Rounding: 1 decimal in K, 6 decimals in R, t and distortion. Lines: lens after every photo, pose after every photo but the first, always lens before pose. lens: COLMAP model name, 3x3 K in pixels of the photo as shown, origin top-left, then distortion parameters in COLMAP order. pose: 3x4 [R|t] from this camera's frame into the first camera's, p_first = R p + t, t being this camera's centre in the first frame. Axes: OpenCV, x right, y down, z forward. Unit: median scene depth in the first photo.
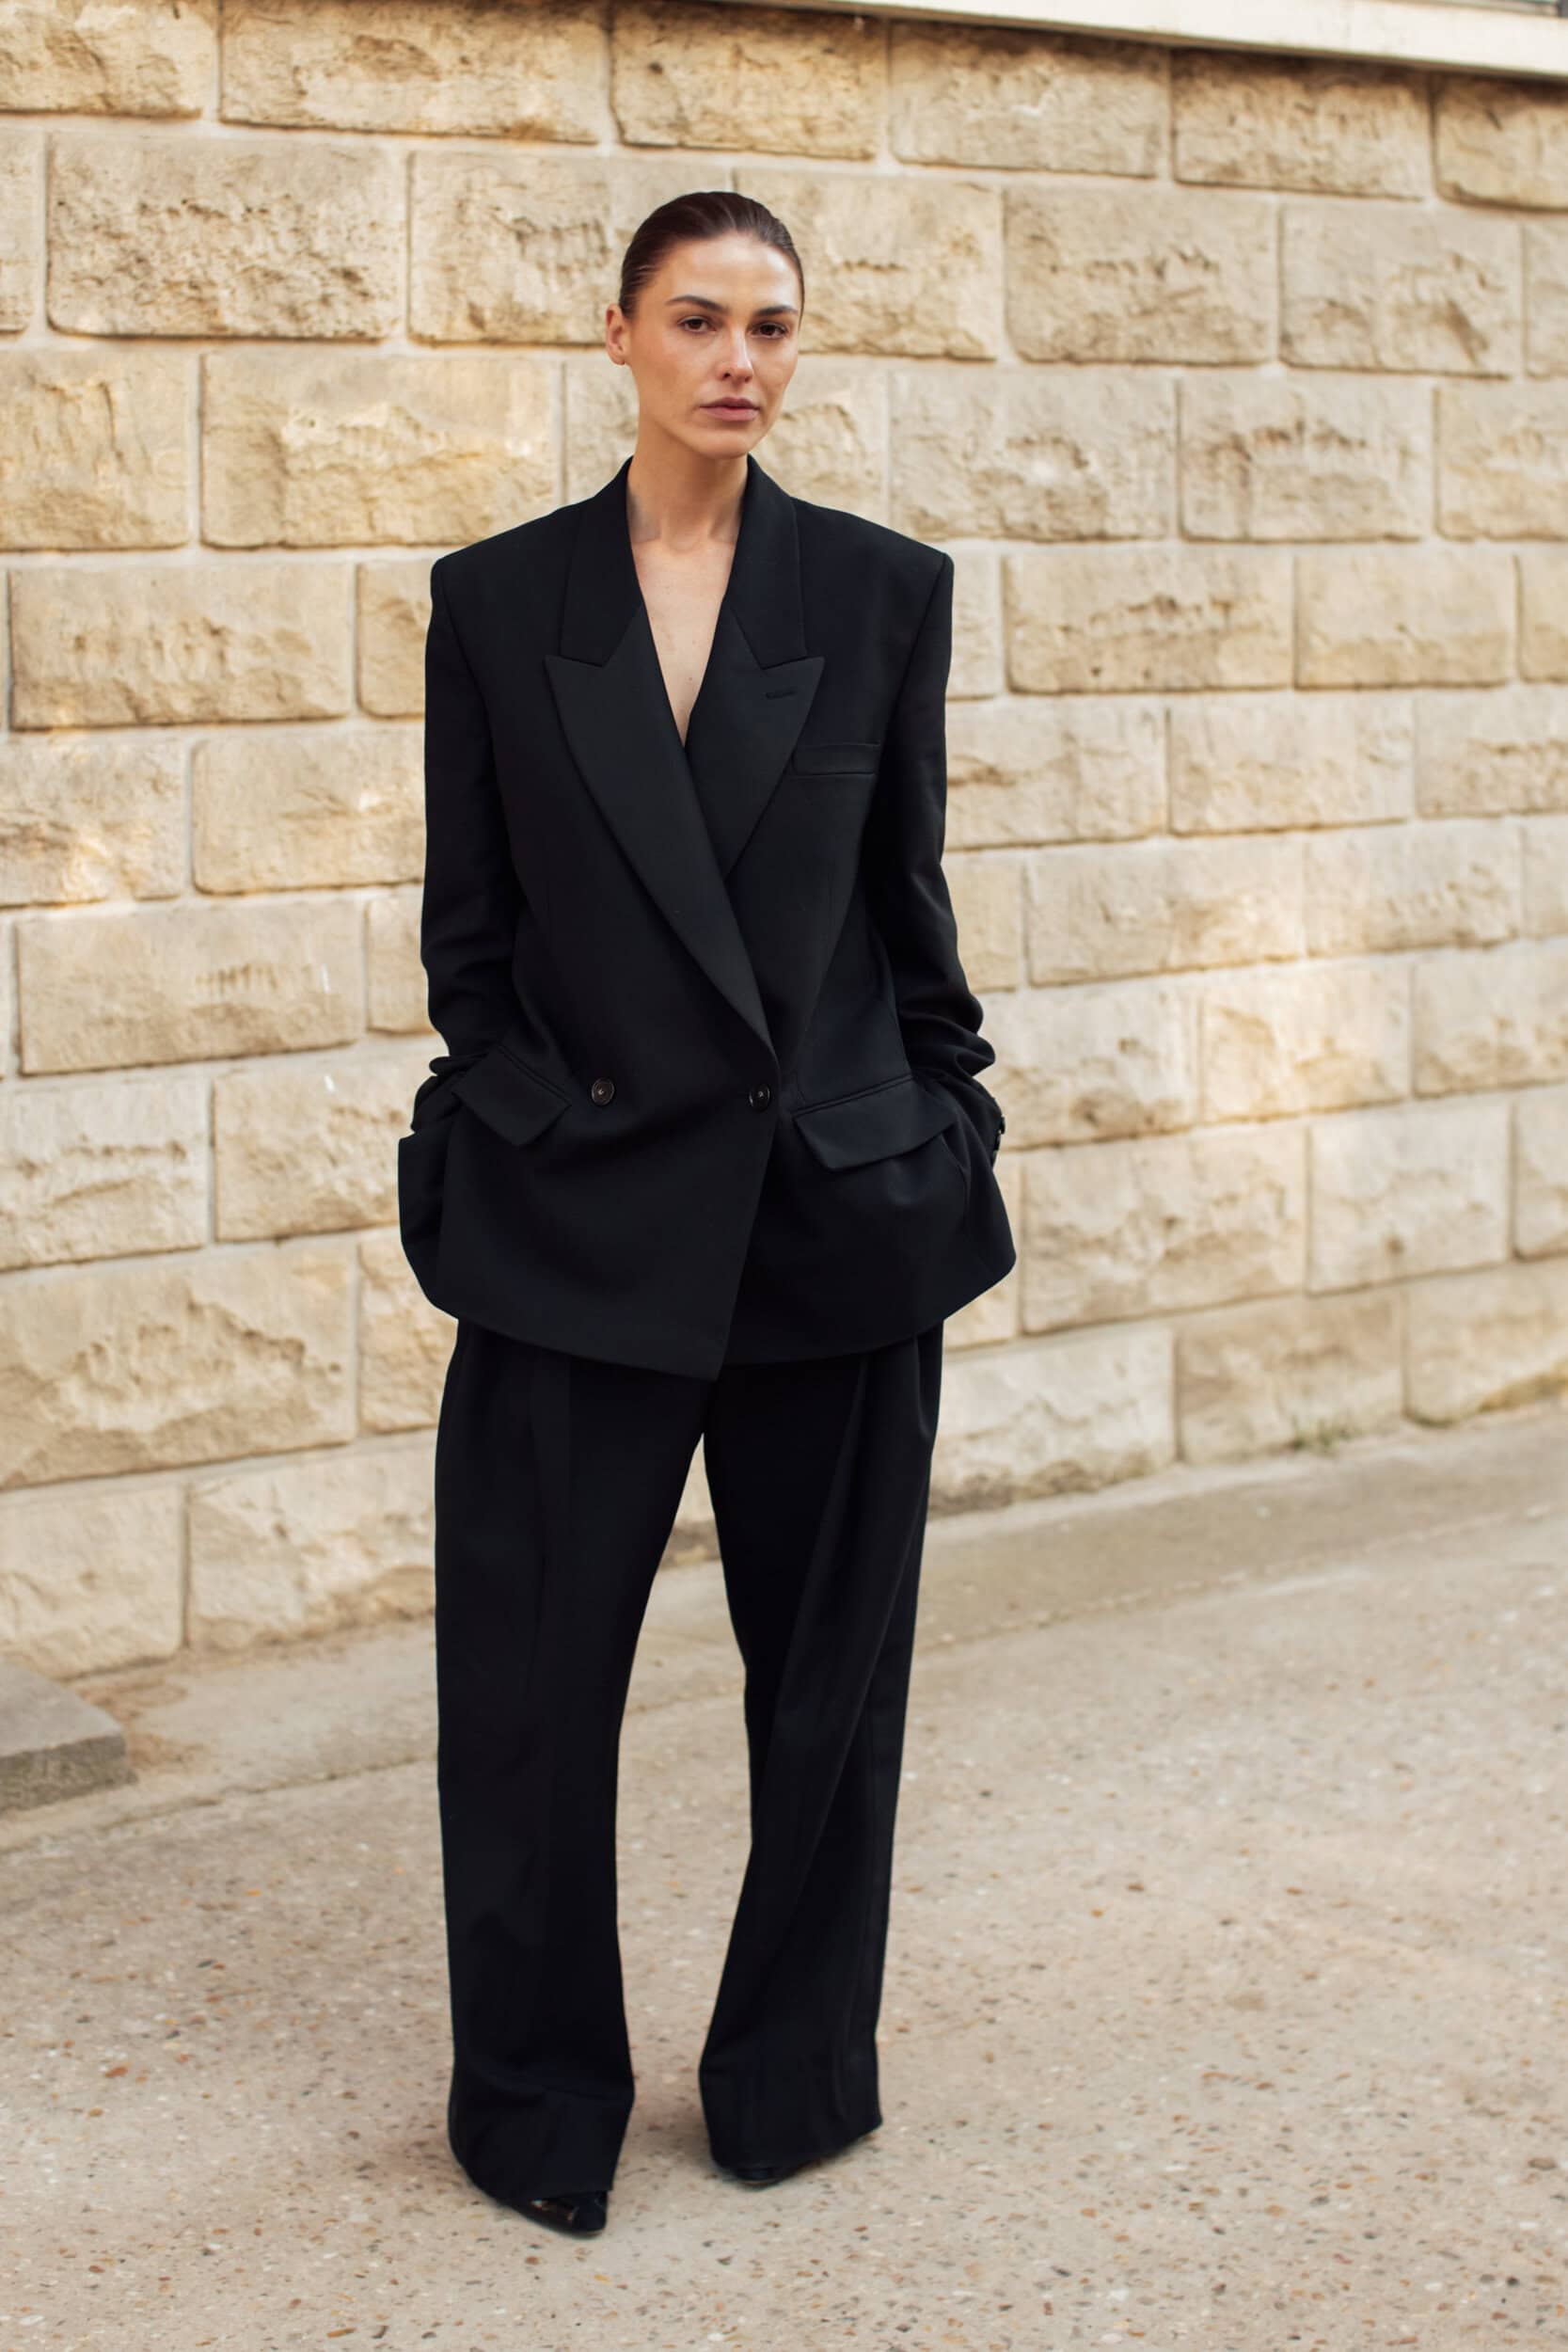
lens RADIAL K [[3932.0, 0, 784.3], [0, 3932.0, 897.9], [0, 0, 1]] dist [-0.130273, 0.091265]
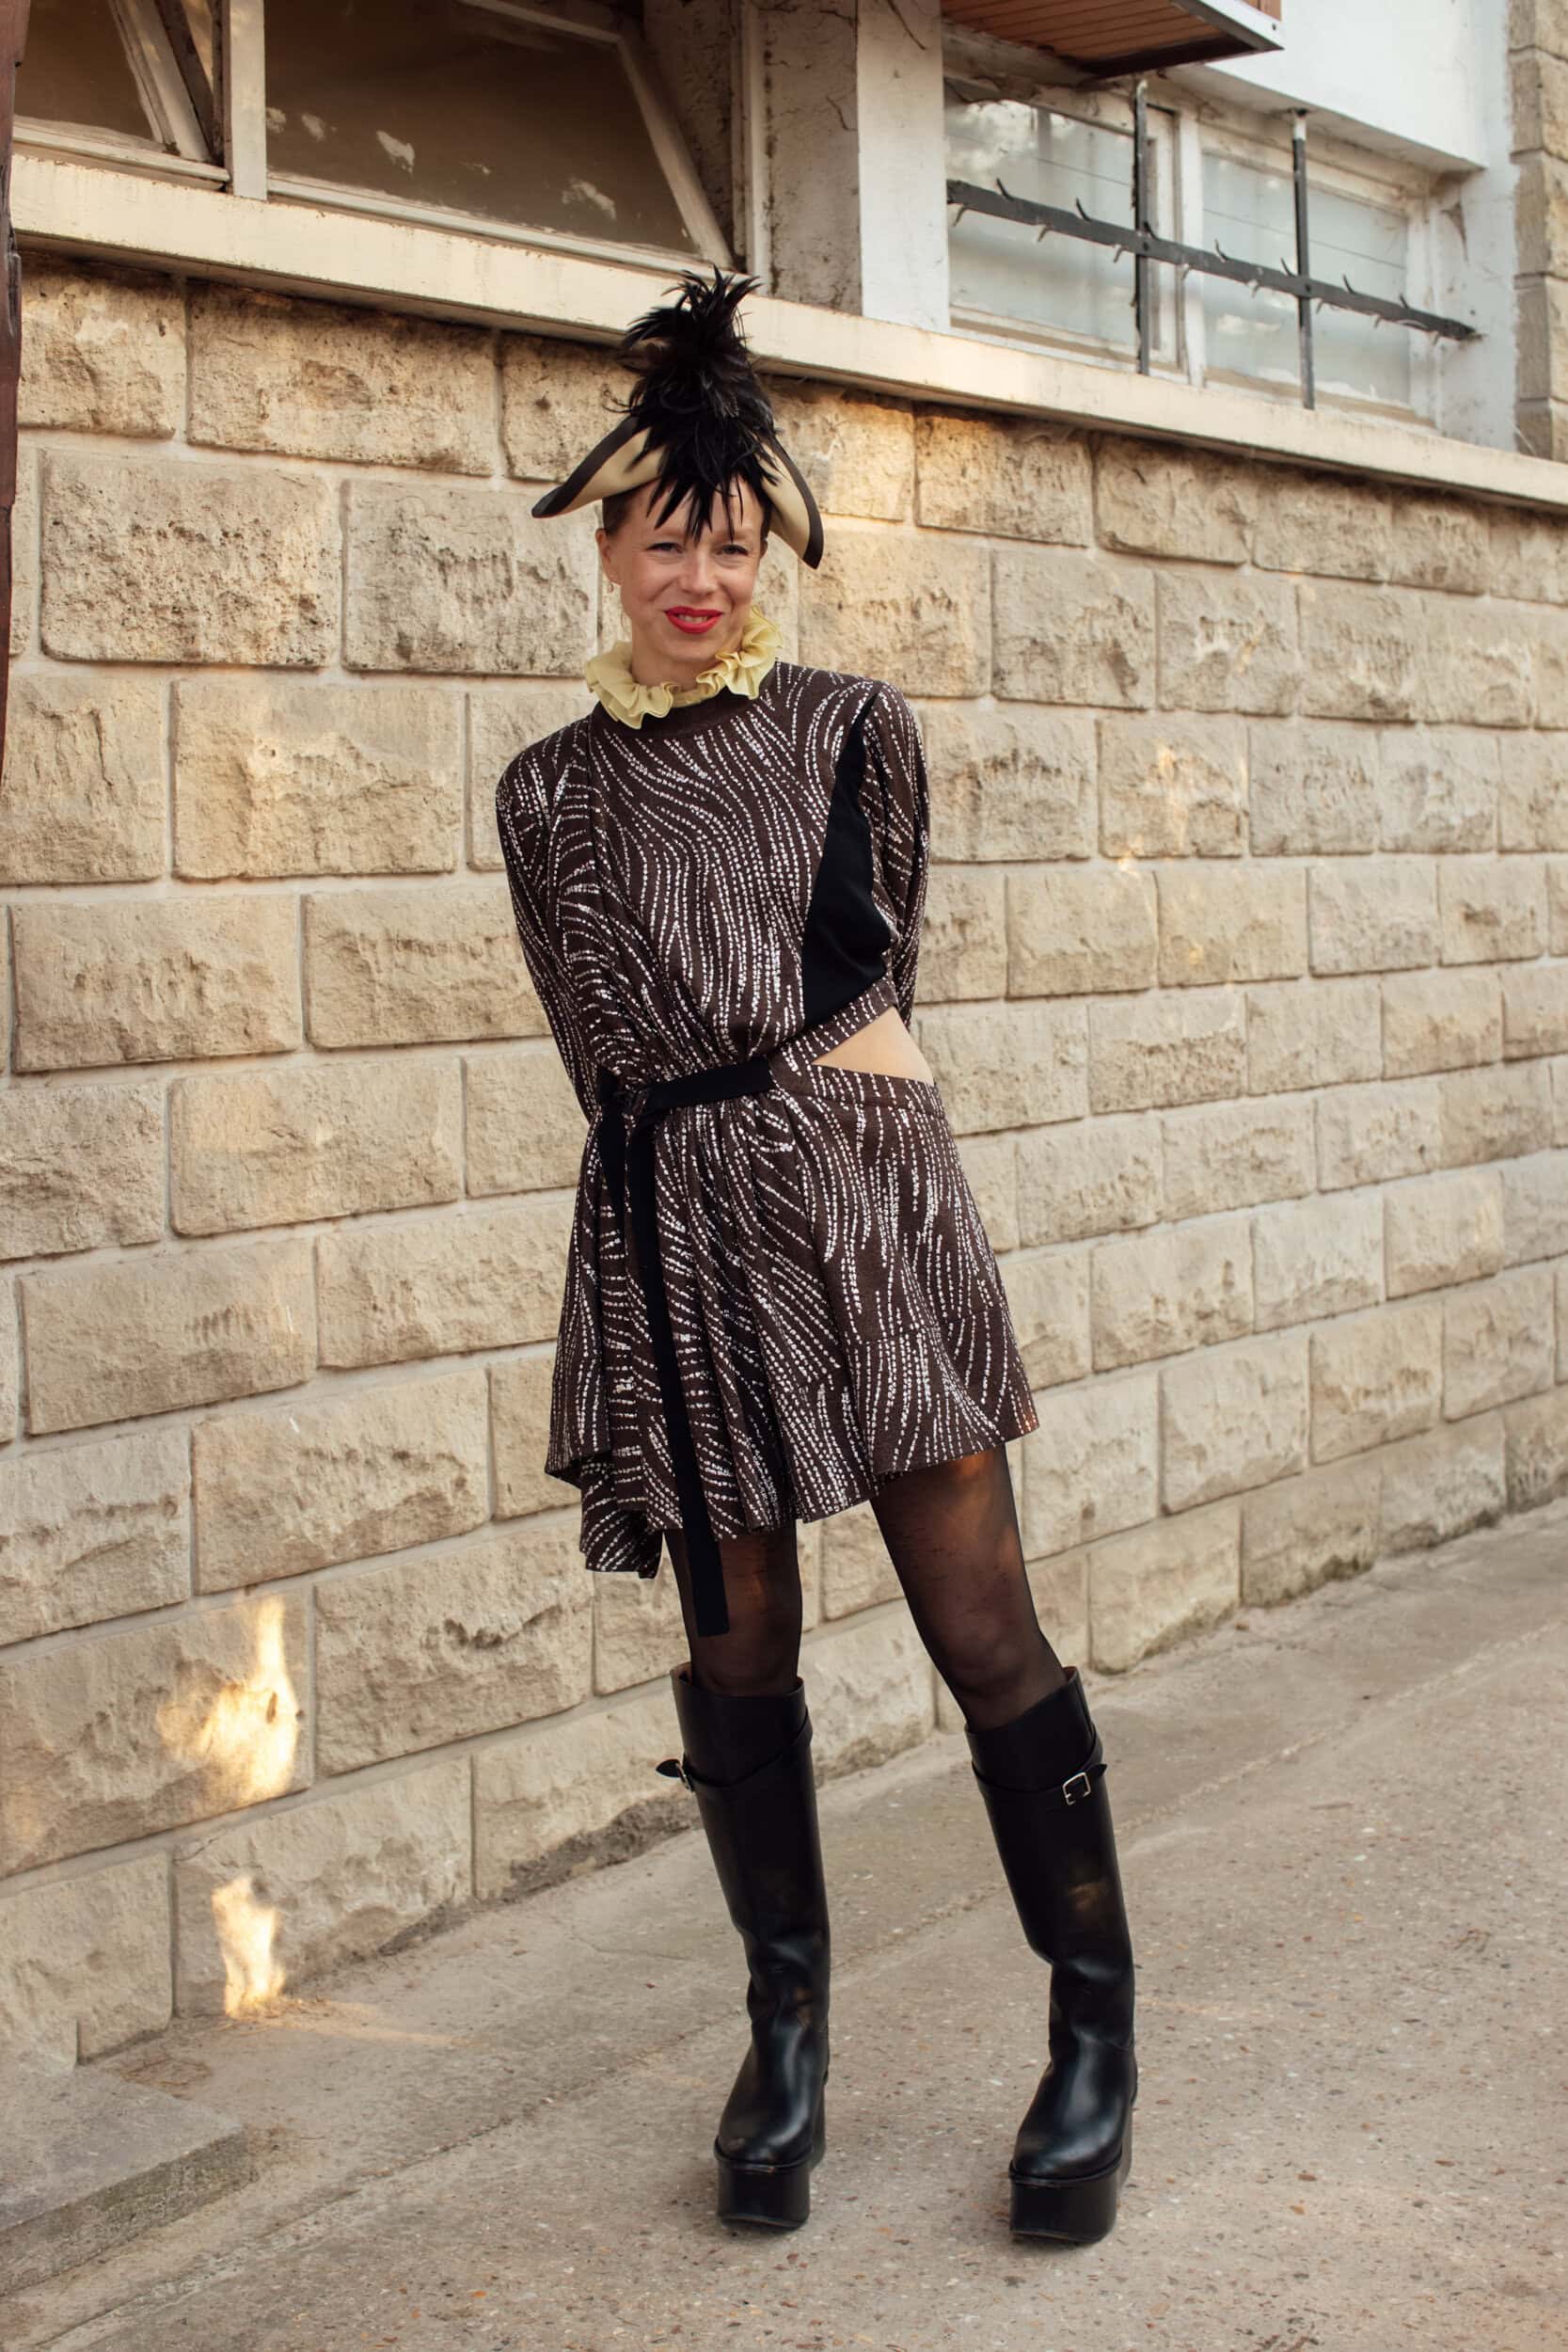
lens RADIAL K [[3451.4, 0, 774.9], [0, 3451.4, 1038.8], [0, 0, 1]] dist [-0.146340, 0.215243]
pose [[0.952984, -0.016958, 0.302547, -0.252644], [0.025728, 0.999356, -0.025024, -0.024023], [-0.301928, 0.031631, 0.952806, 0.139507]]
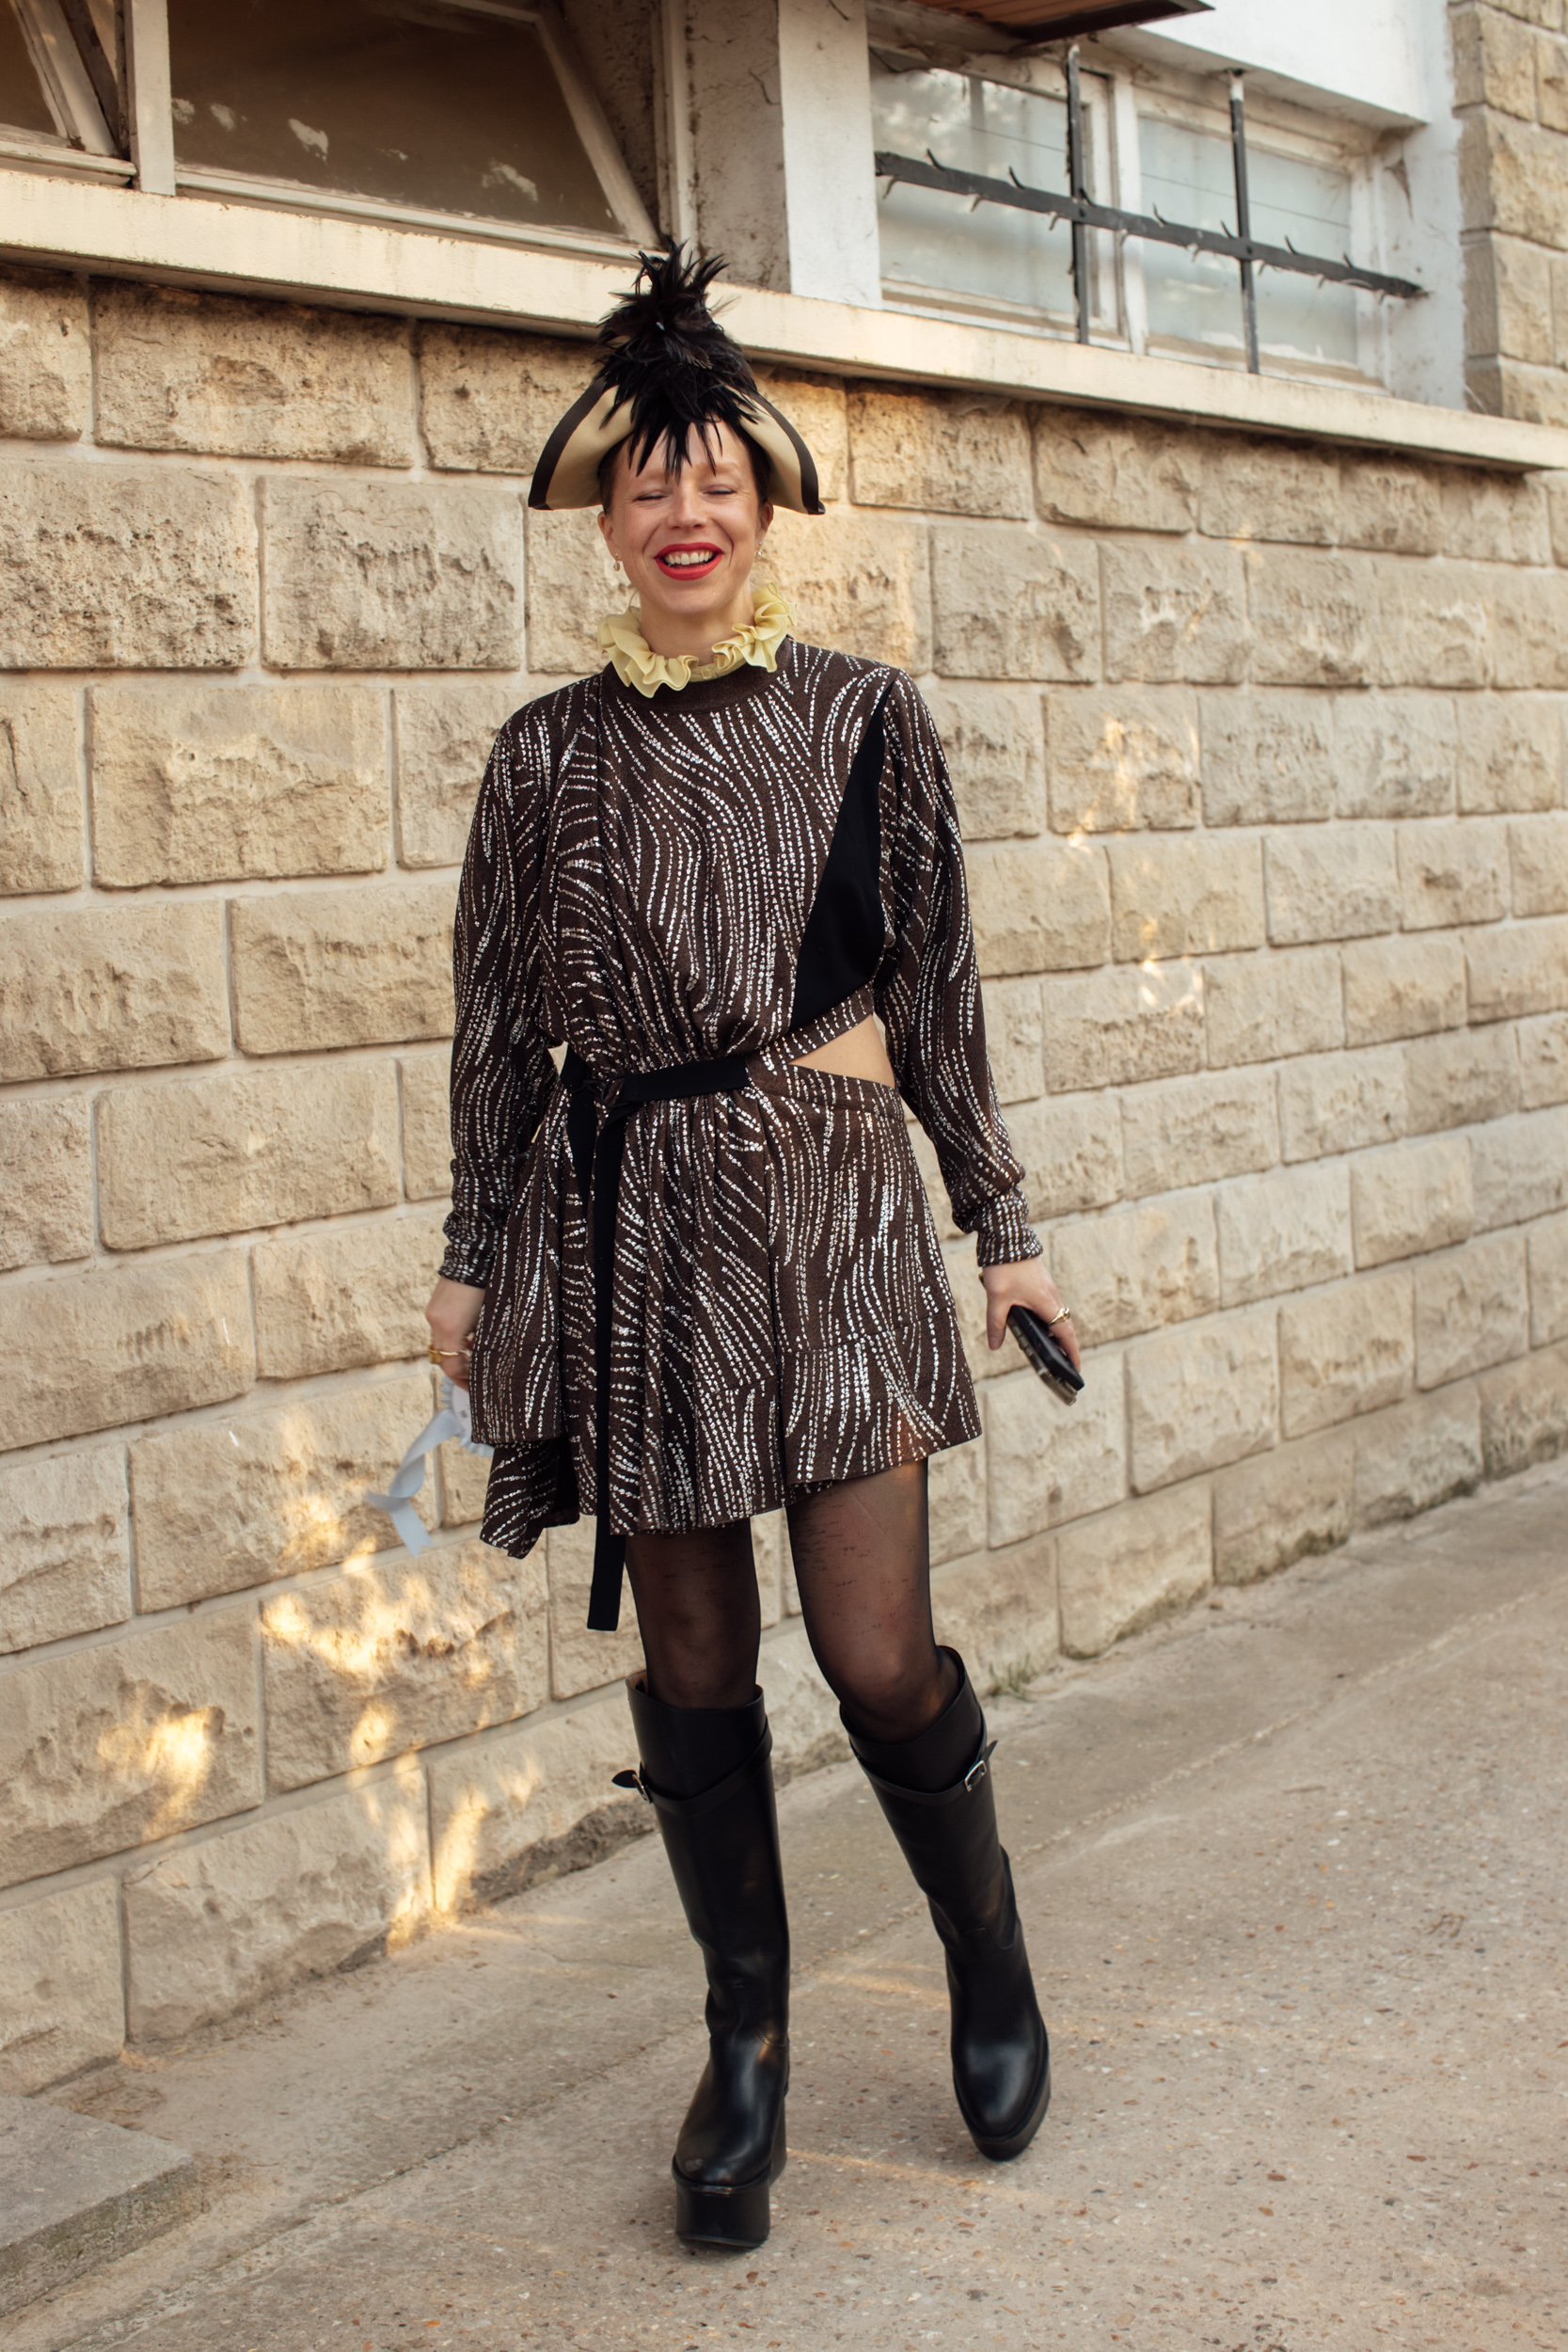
lens RADIAL K [[3451.4, 0, 774.9], [0, 3451.4, 1038.8], [0, 0, 1]] dist [-0.146340, 0.215243]
pose [[0.951208, -0.045668, 0.305151, -0.236160], [0.053117, 0.998458, -0.016151, -0.029497], [-0.303942, 0.031572, 0.952167, 0.148262]]
